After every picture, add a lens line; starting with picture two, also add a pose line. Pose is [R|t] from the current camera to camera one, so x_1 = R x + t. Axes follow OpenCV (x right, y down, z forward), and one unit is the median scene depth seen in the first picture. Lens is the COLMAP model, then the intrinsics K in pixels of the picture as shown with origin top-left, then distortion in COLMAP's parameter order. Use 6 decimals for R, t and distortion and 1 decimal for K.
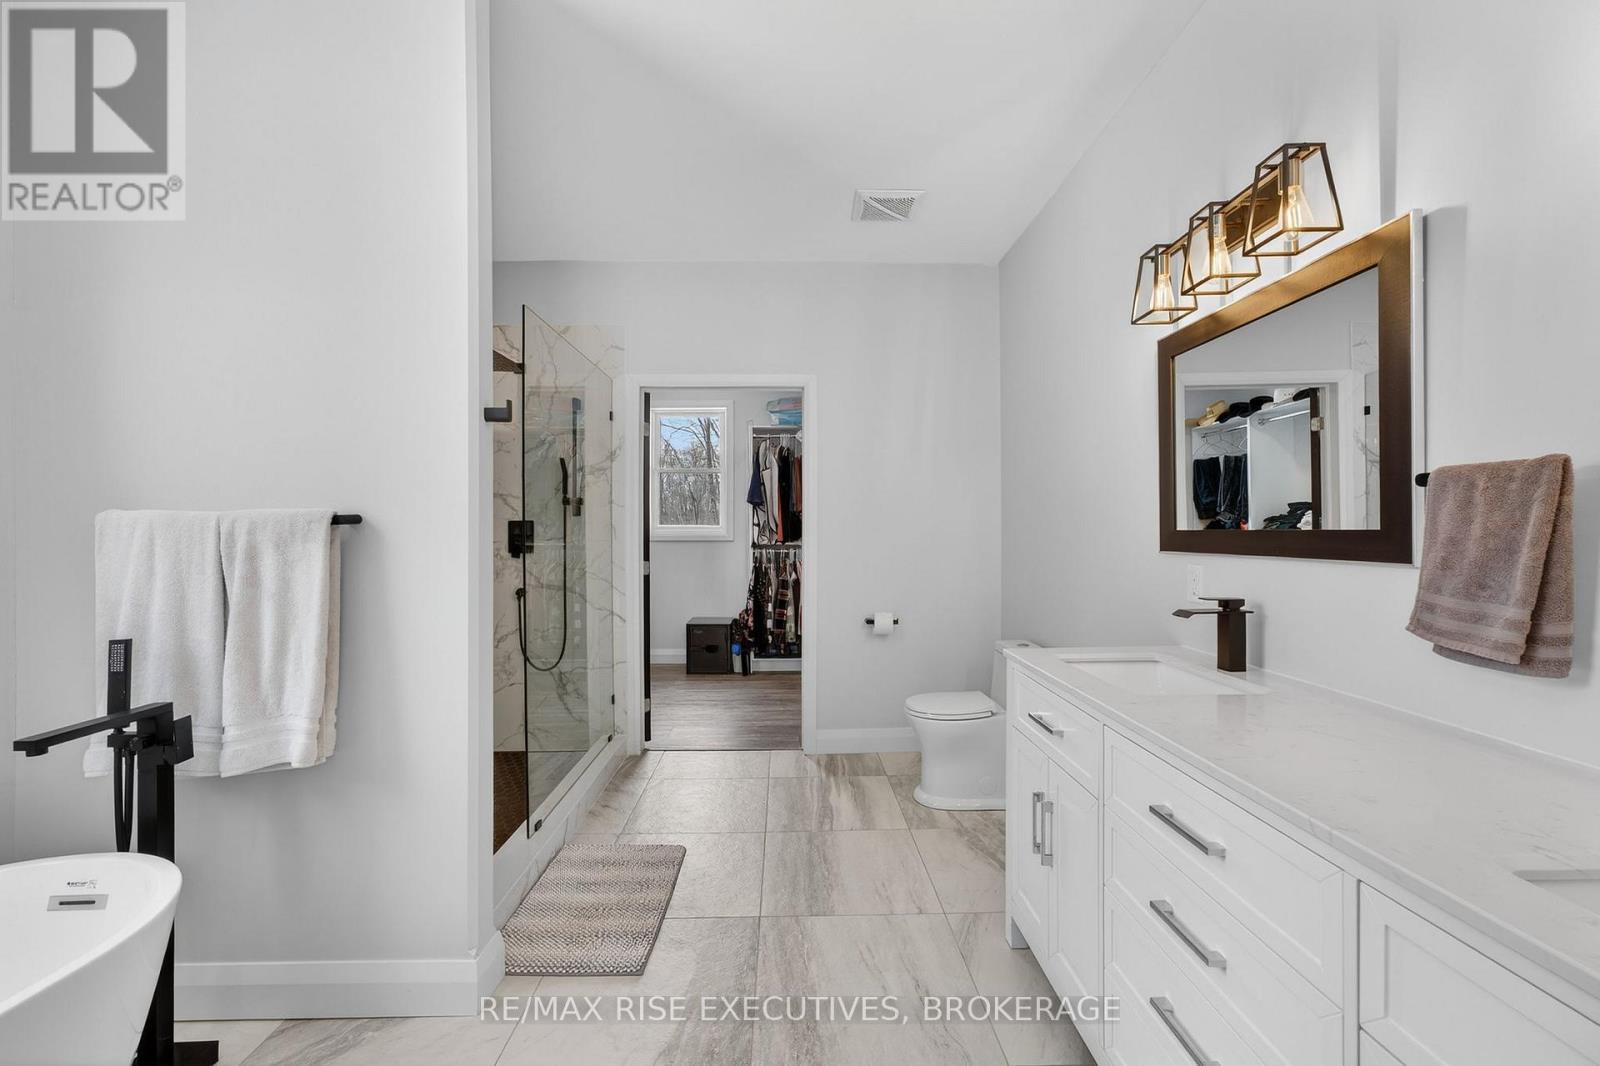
lens RADIAL K [[653.9, 0, 797.1], [0, 653.9, 535.7], [0, 0, 1]] dist [-0.018299, 0.009320]
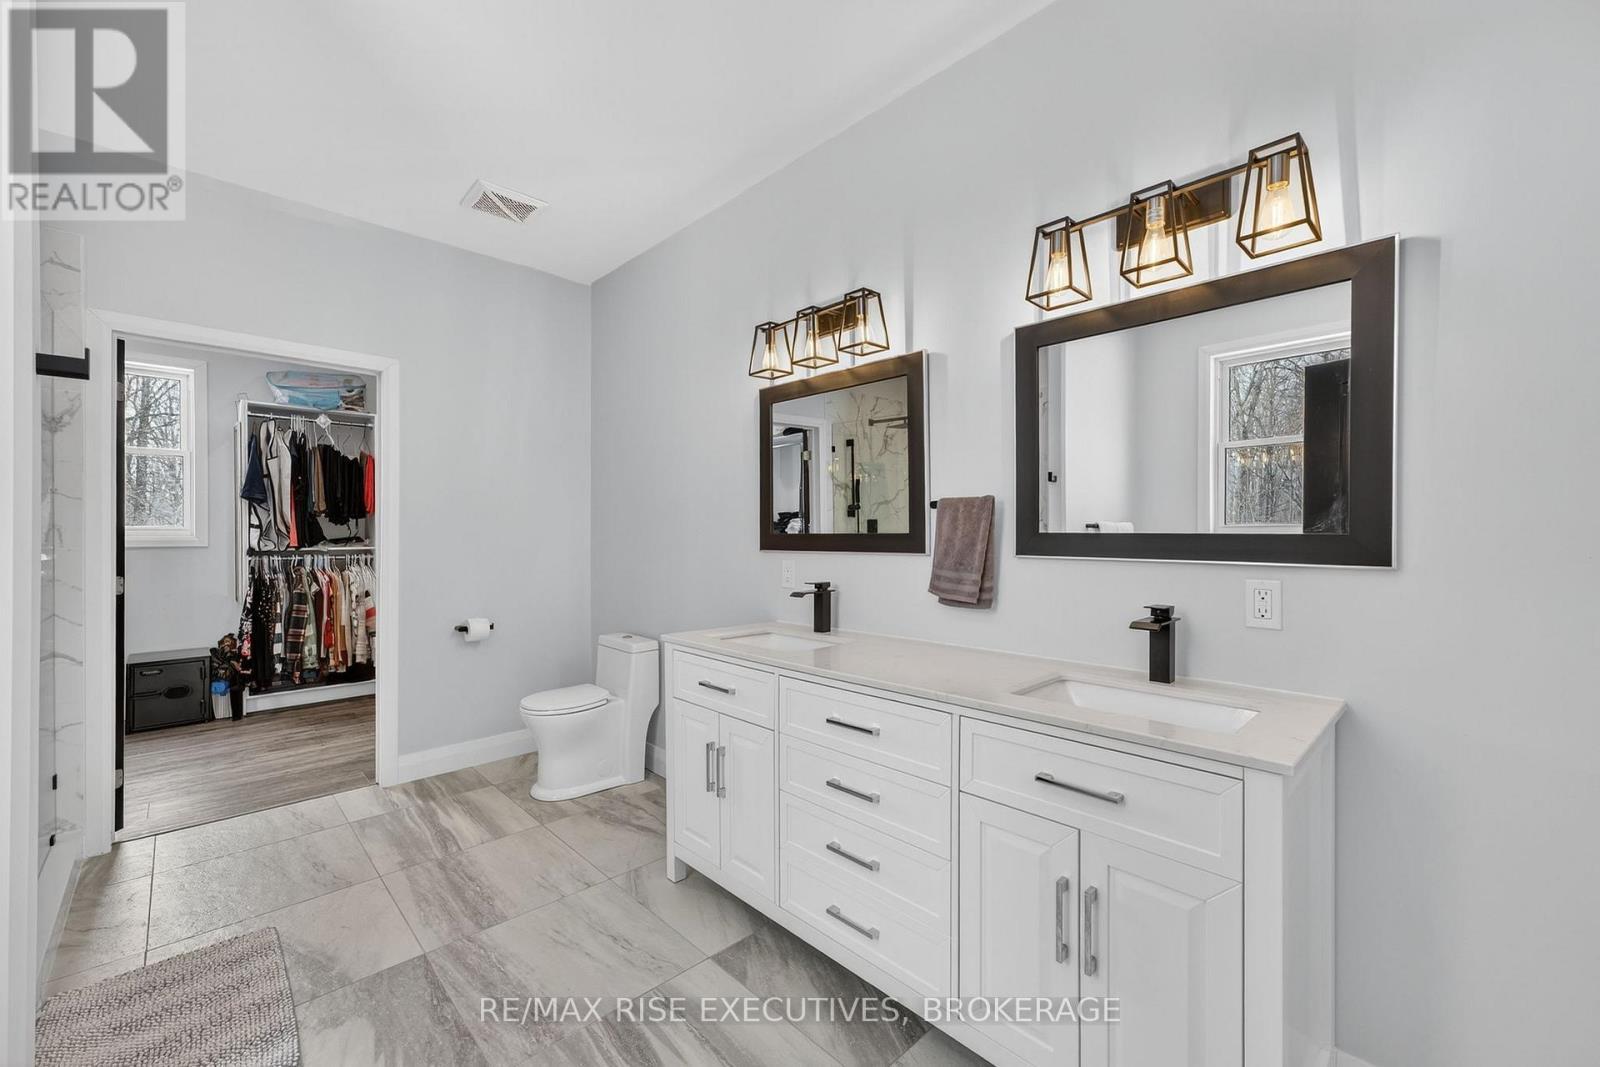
lens RADIAL K [[653.9, 0, 797.3], [0, 653.9, 536.5], [0, 0, 1]] dist [-0.018299, 0.009320]
pose [[0.738353, -0.003289, 0.674407, -0.277031], [0.004452, 0.999990, 0.000003, -0.001174], [-0.674400, 0.003000, 0.738360, -0.033399]]
